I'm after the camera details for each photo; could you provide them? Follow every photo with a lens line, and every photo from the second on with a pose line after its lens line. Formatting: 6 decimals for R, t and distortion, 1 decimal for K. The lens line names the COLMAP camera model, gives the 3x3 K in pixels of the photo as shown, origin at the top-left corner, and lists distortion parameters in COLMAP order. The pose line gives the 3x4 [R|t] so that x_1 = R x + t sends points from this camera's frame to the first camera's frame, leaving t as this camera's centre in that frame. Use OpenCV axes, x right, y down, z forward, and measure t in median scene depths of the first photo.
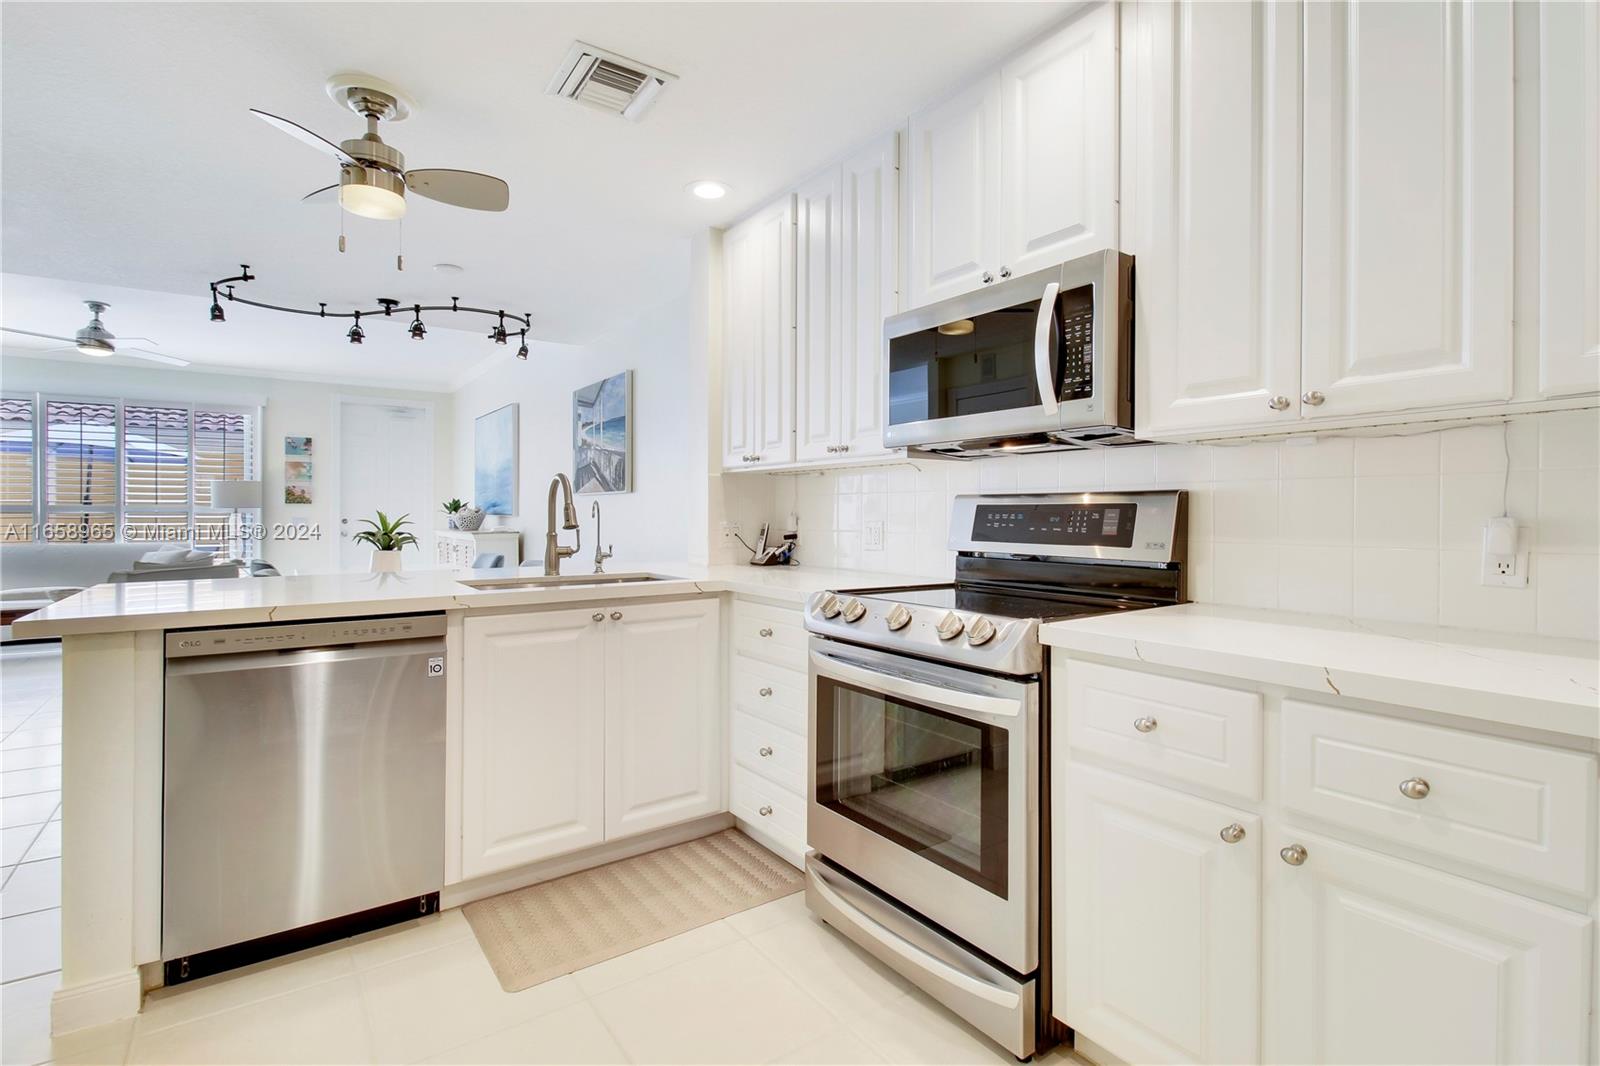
lens RADIAL K [[767.6, 0, 797.6], [0, 767.6, 511.1], [0, 0, 1]] dist [-0.006908, -0.000544]
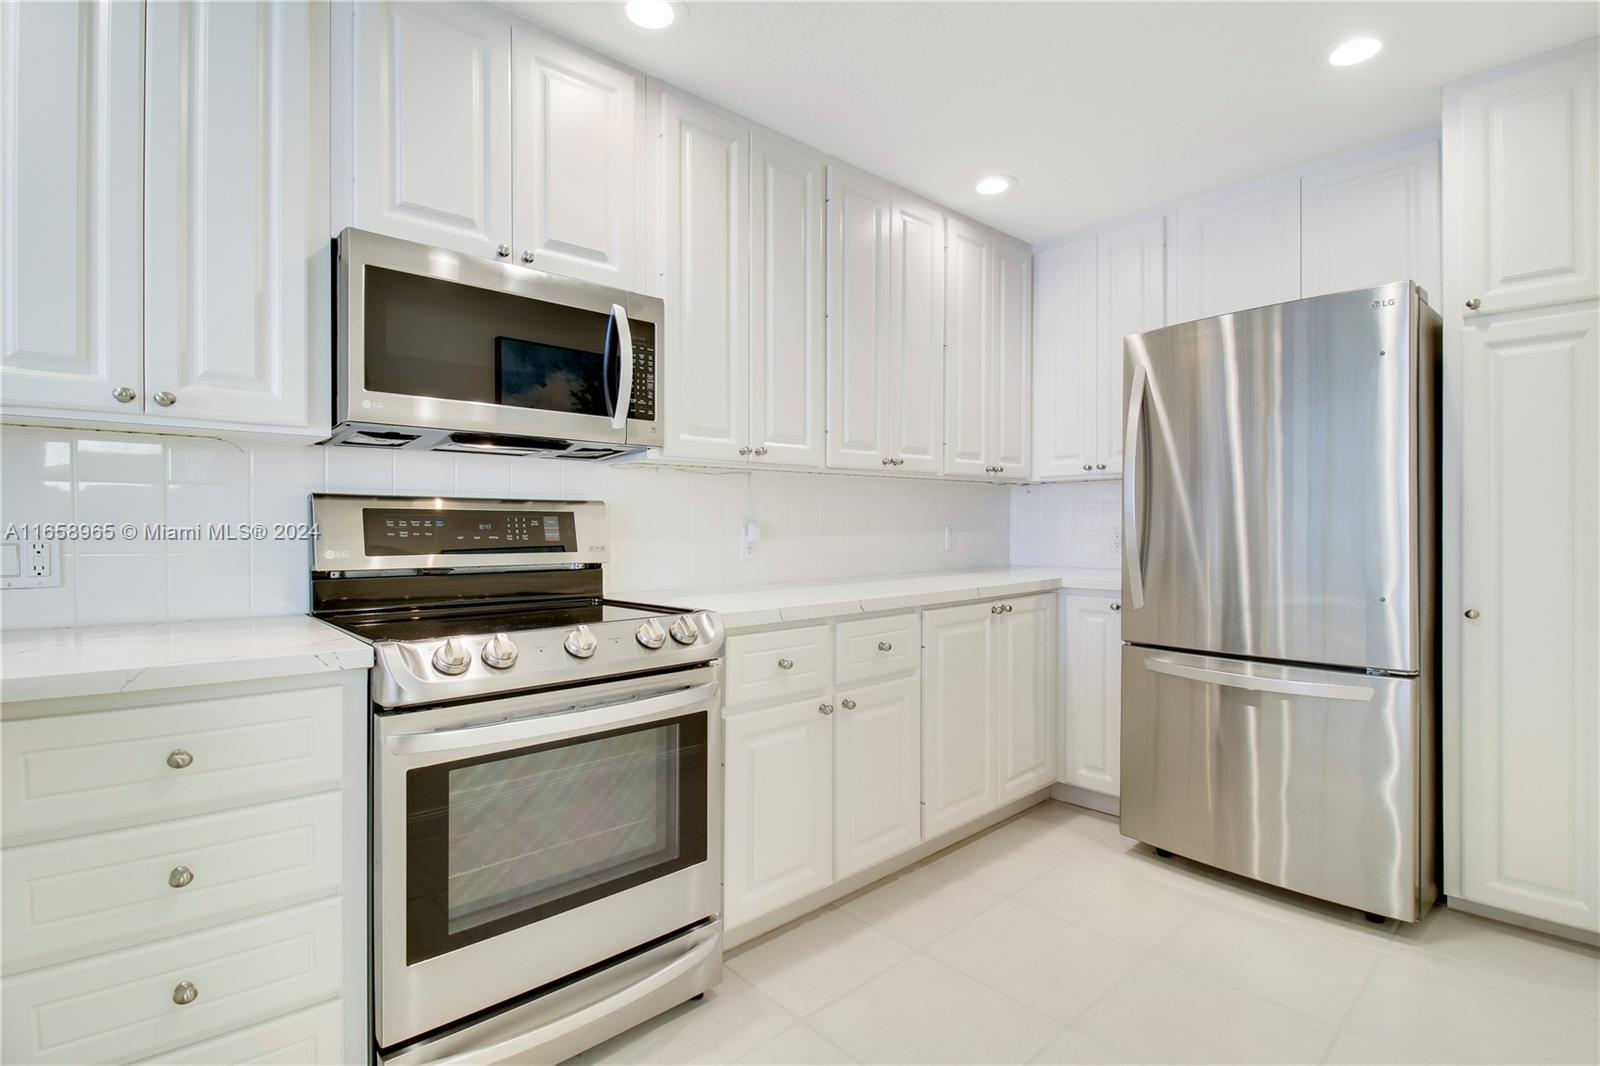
lens RADIAL K [[767.6, 0, 794.0], [0, 767.6, 528.4], [0, 0, 1]] dist [-0.006908, -0.000544]
pose [[-0.130821, -0.003175, 0.991401, -0.682602], [-0.002589, 0.999993, 0.002861, 0.009806], [-0.991403, -0.002192, -0.130828, 0.800889]]
